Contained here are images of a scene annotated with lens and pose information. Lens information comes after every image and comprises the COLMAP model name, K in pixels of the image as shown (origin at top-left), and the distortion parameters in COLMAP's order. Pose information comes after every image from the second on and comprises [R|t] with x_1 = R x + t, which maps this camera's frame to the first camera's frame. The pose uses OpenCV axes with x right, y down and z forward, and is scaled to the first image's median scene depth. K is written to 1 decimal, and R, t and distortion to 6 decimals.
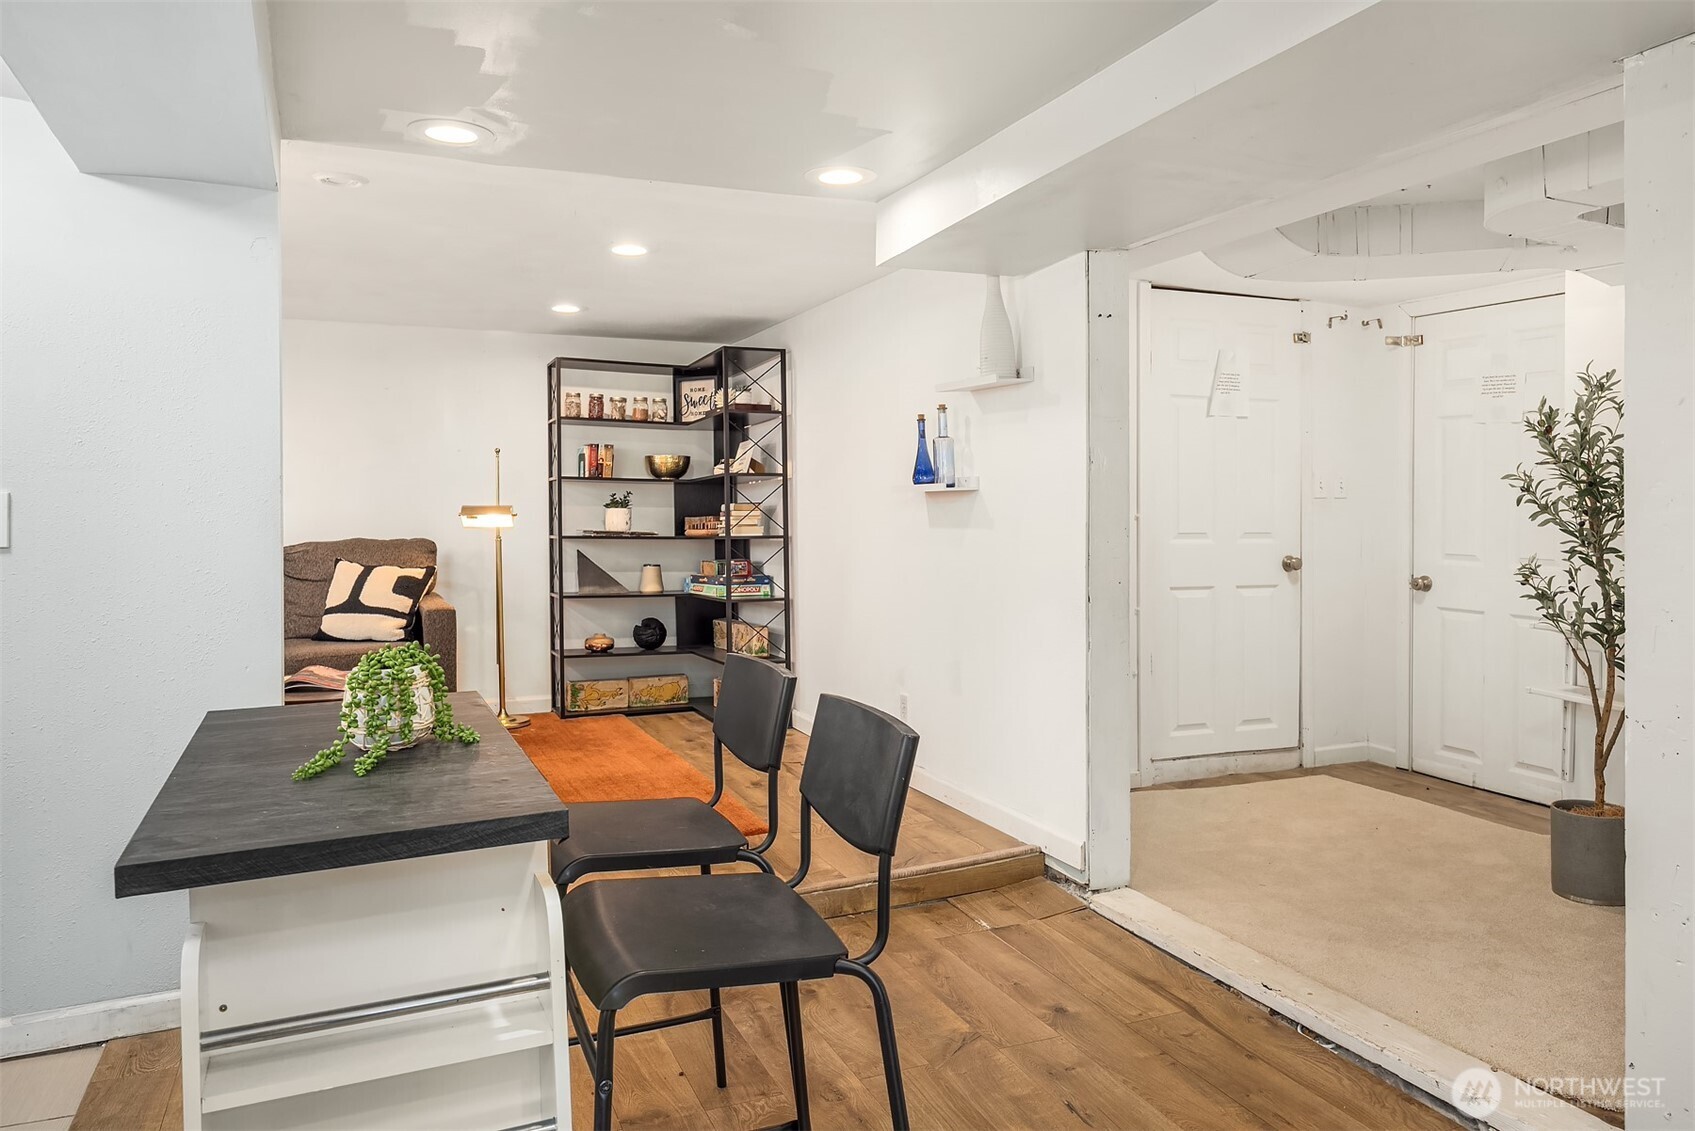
lens RADIAL K [[1189.7, 0, 847.7], [0, 1189.7, 520.1], [0, 0, 1]] dist [0.000785, -0.000096]
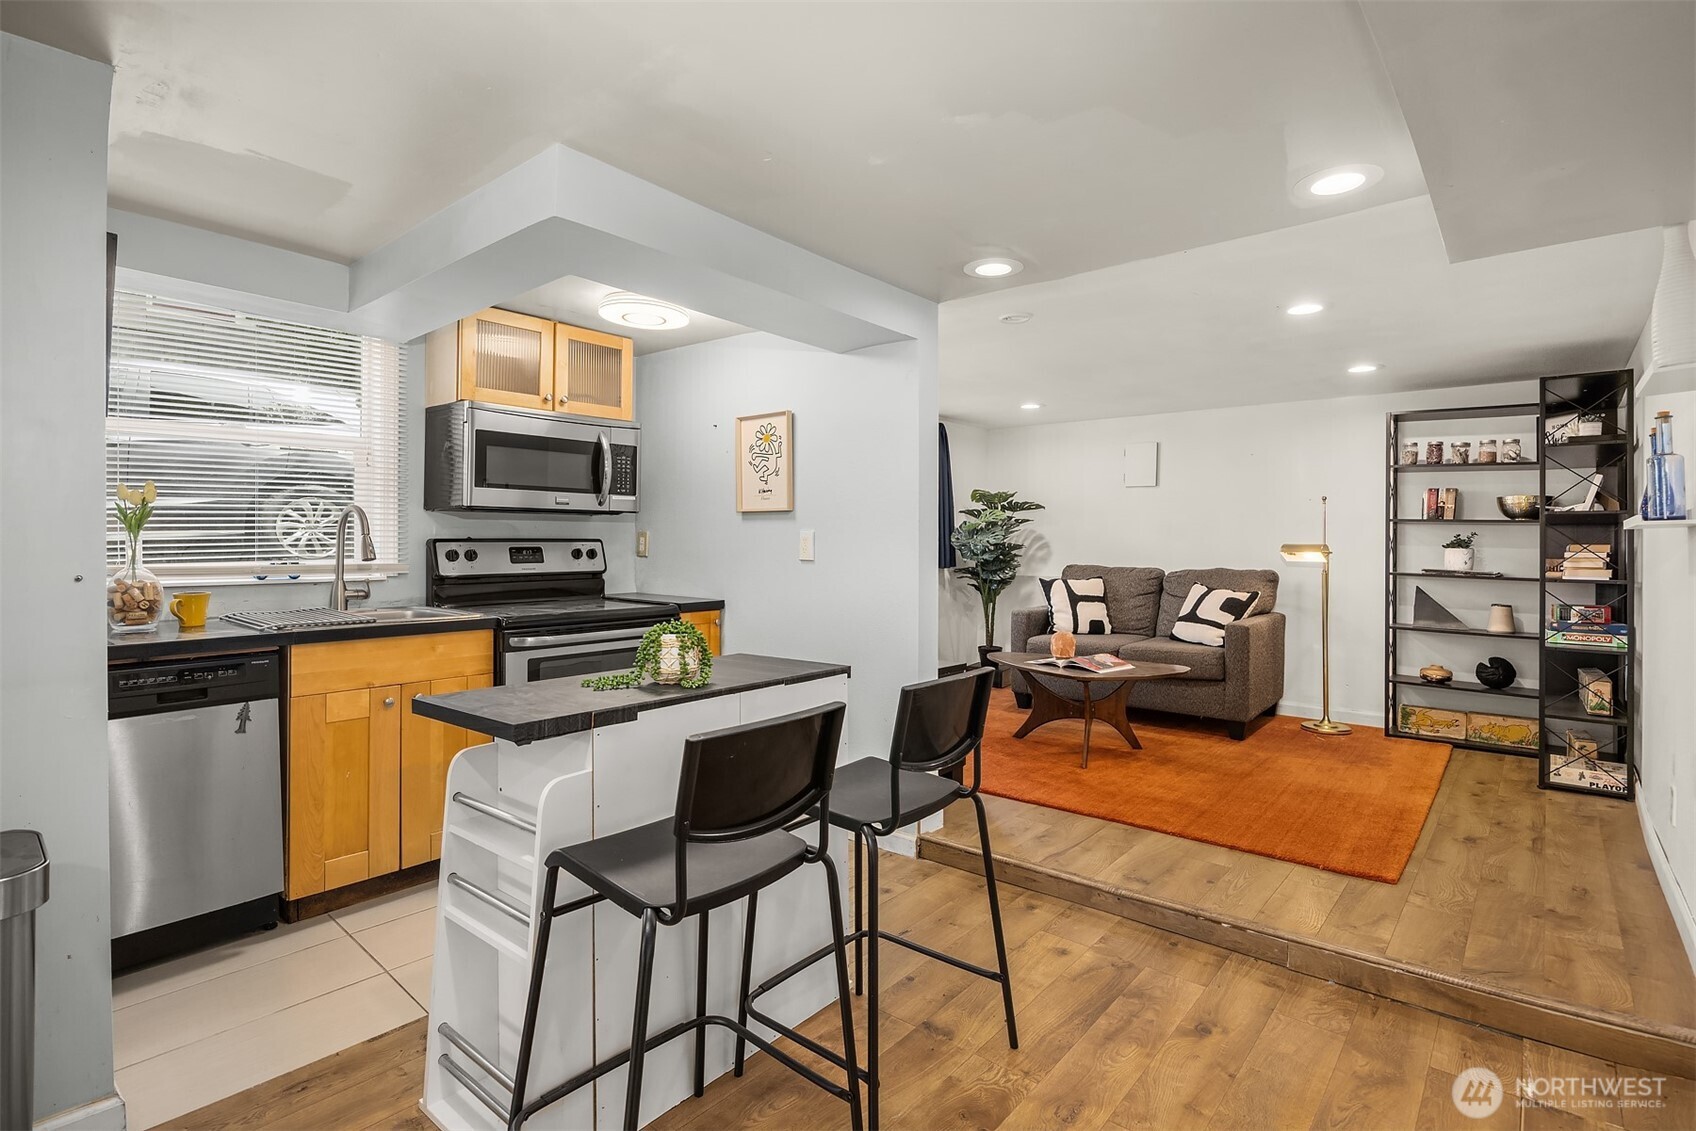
lens RADIAL K [[813.2, 0, 848.4], [0, 813.2, 551.4], [0, 0, 1]] dist [-0.014452, 0.000368]
pose [[0.450734, 0.016901, -0.892498, 0.199885], [-0.022186, 0.999724, 0.007727, -0.000877], [0.892383, 0.016318, 0.450984, 0.199925]]
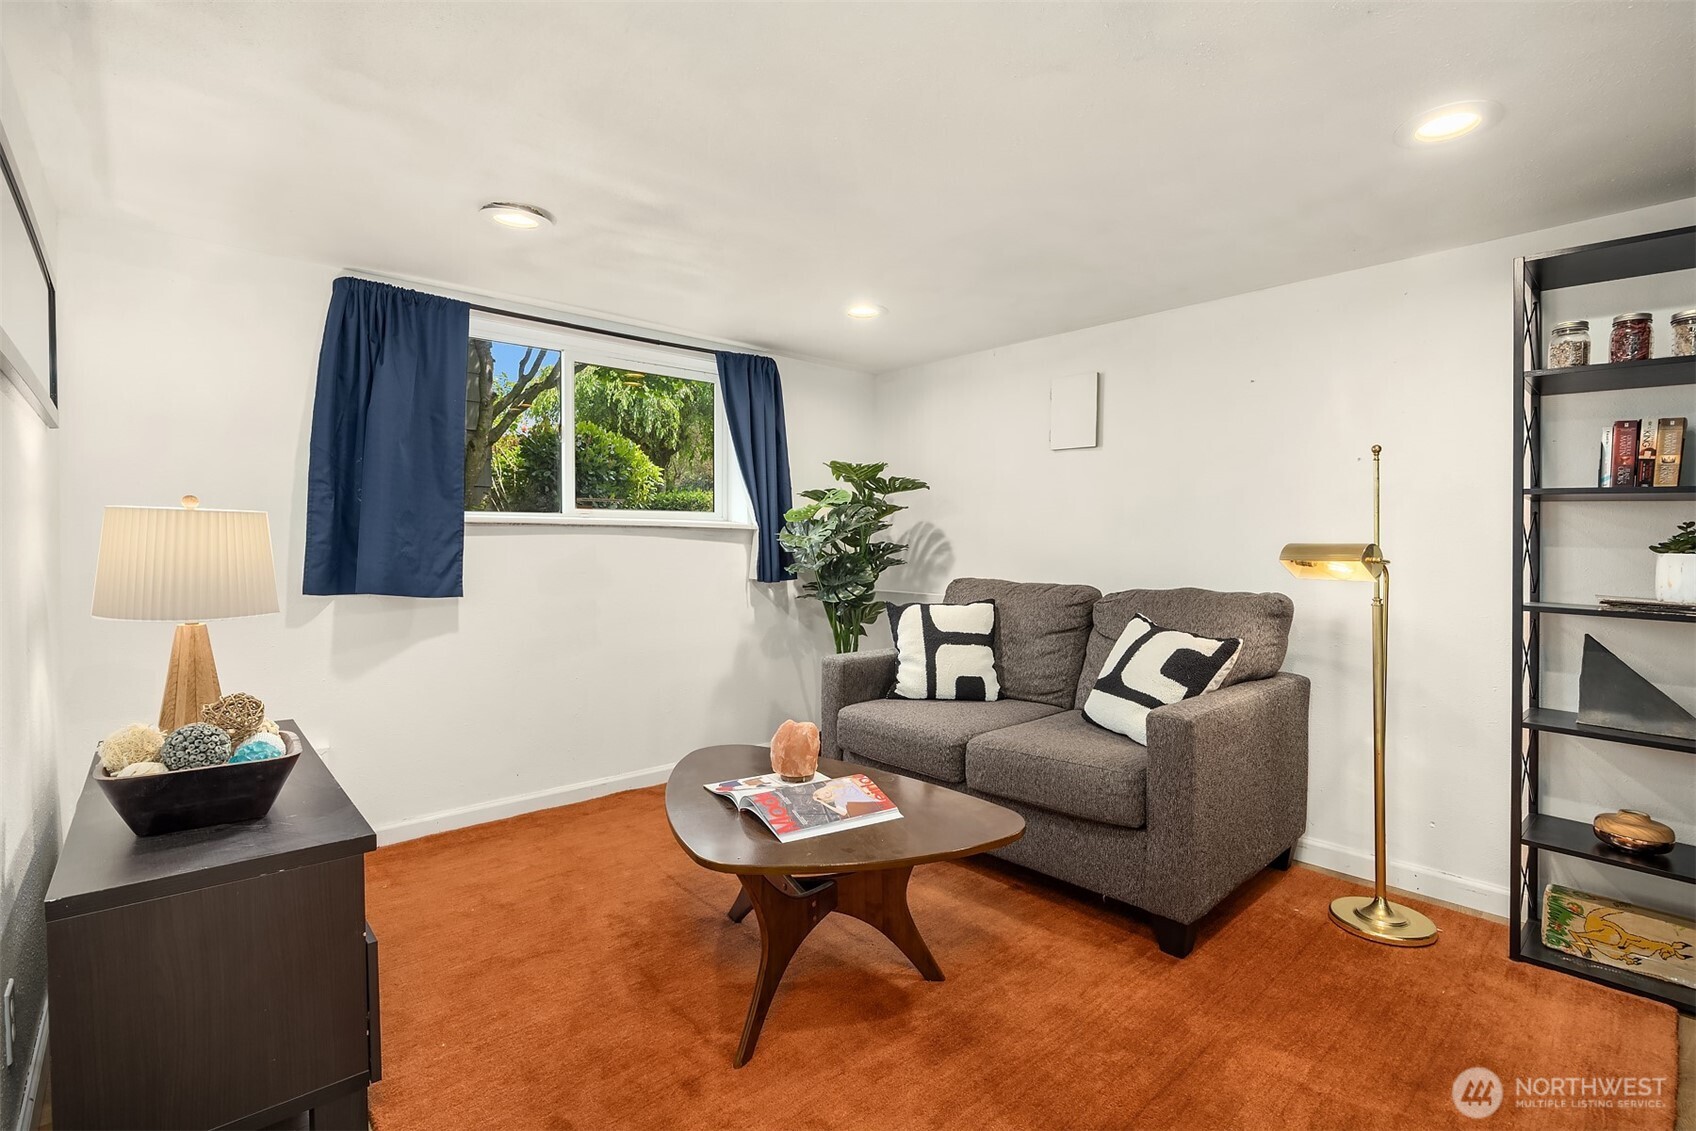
lens RADIAL K [[813.2, 0, 848.4], [0, 813.2, 551.4], [0, 0, 1]] dist [-0.014452, 0.000368]
pose [[0.343624, 0.014213, -0.939000, -0.014069], [-0.024954, 0.999671, 0.005999, -0.004458], [0.938776, 0.021371, 0.343866, 0.588434]]
